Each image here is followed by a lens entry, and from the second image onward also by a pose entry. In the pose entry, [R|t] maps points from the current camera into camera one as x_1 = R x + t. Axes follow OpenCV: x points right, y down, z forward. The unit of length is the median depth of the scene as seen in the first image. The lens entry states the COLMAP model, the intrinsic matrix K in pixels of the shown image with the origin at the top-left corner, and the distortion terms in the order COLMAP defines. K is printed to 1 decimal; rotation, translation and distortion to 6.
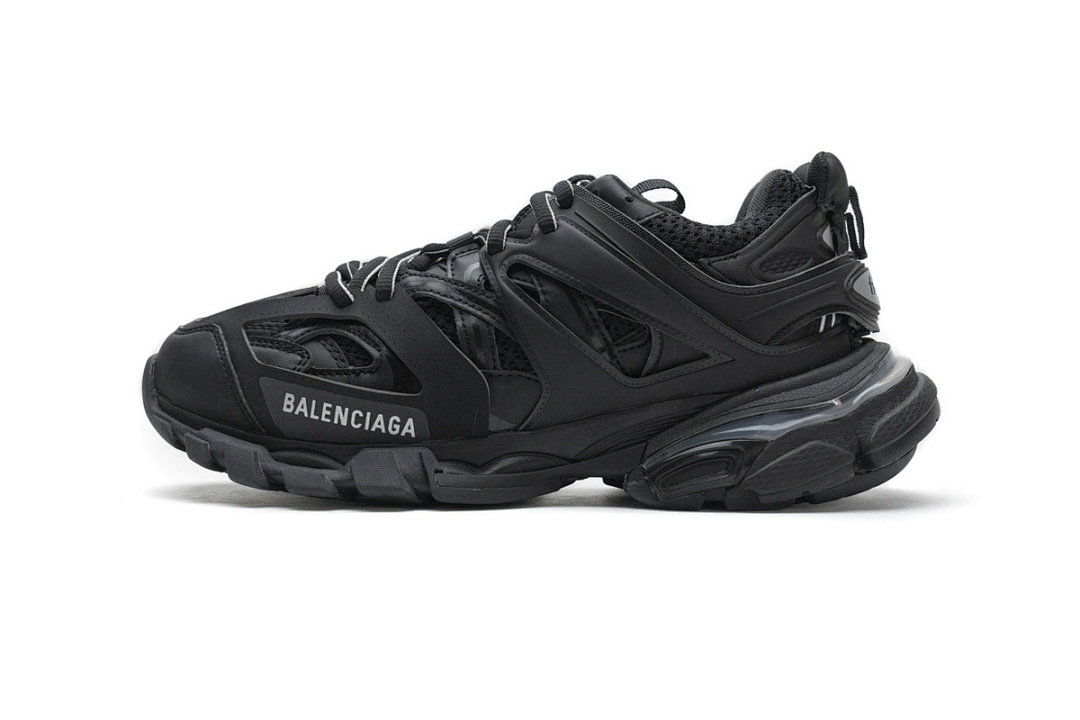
lens RADIAL K [[1871.3, 0, 543.8], [0, 1871.3, 359.0], [0, 0, 1]] dist [-0.010021, 0.000000]
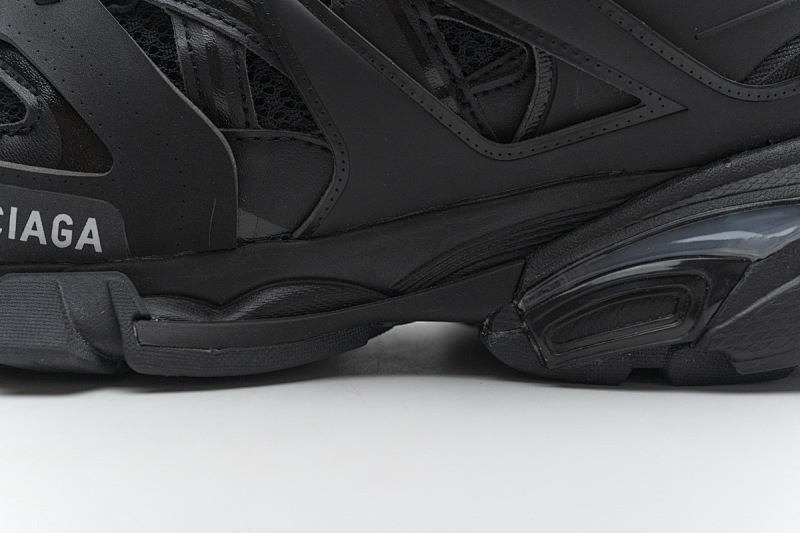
lens RADIAL K [[1386.1, 0, 397.5], [0, 1386.1, 259.2], [0, 0, 1]] dist [-0.010021, 0.000000]
pose [[0.999999, -0.001473, -0.000724, 0.017850], [0.001533, 0.995844, 0.091058, 0.007055], [0.000587, -0.091059, 0.995845, 0.595620]]
